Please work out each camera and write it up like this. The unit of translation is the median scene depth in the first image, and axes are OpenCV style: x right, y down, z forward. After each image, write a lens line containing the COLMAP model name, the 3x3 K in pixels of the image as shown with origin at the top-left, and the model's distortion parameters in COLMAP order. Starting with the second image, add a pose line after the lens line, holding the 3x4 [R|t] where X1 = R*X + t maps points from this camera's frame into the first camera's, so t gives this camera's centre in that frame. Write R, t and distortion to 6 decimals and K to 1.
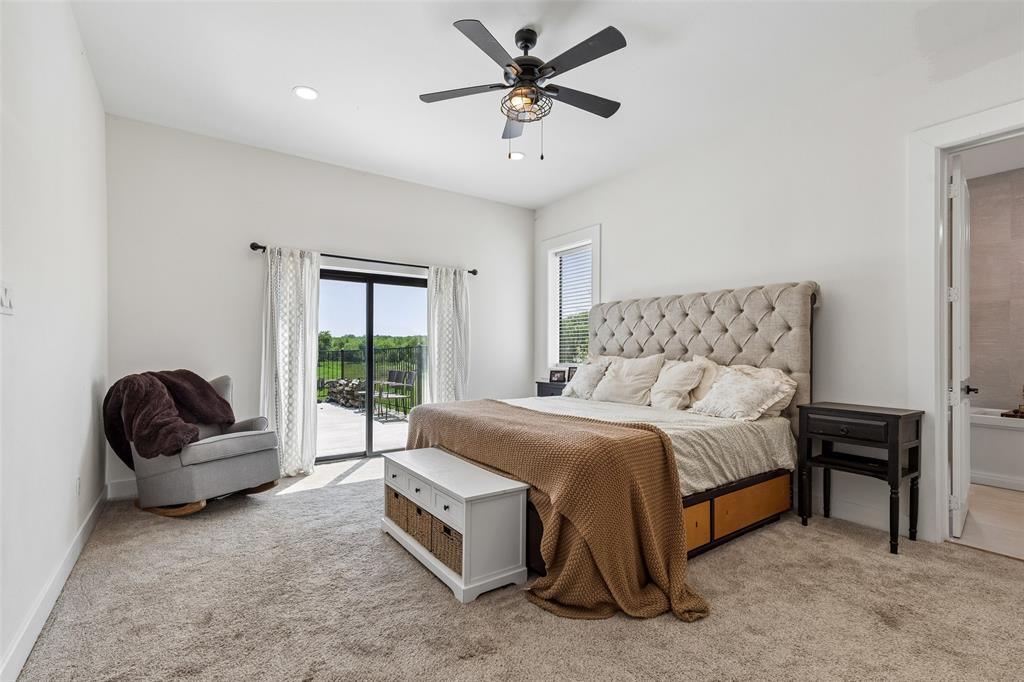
lens RADIAL K [[457.8, 0, 510.2], [0, 457.8, 347.6], [0, 0, 1]] dist [0.004846, -0.000039]
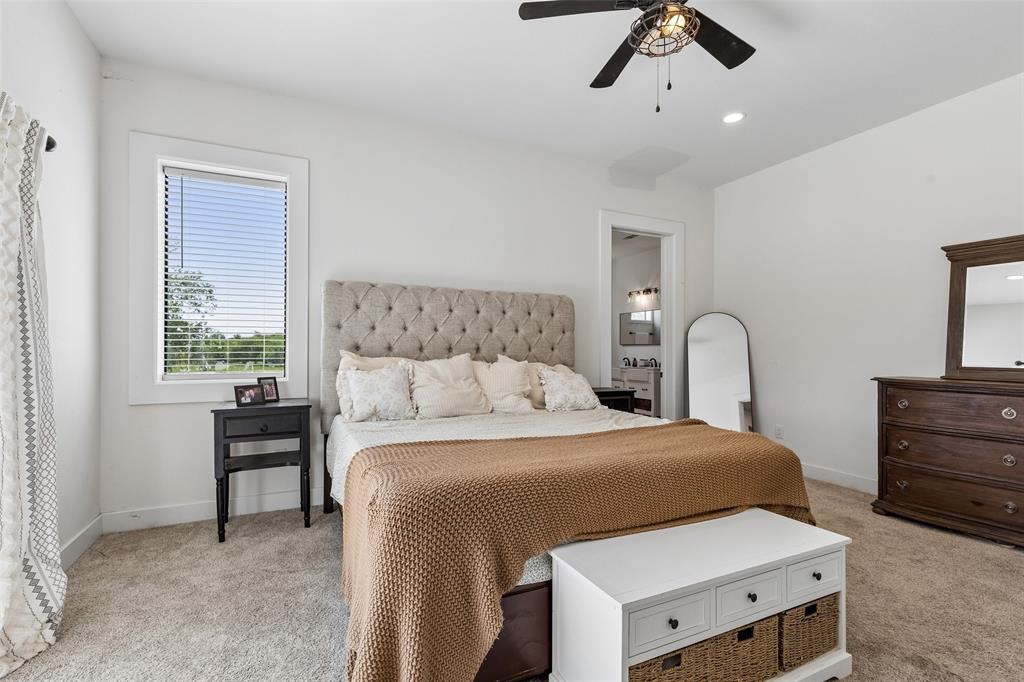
lens RADIAL K [[457.8, 0, 508.1], [0, 457.8, 344.5], [0, 0, 1]] dist [0.004846, -0.000039]
pose [[0.182029, 0.006383, 0.983272, -0.496686], [-0.007509, 0.999959, -0.005102, 0.000088], [-0.983264, -0.006454, 0.182070, 0.721586]]
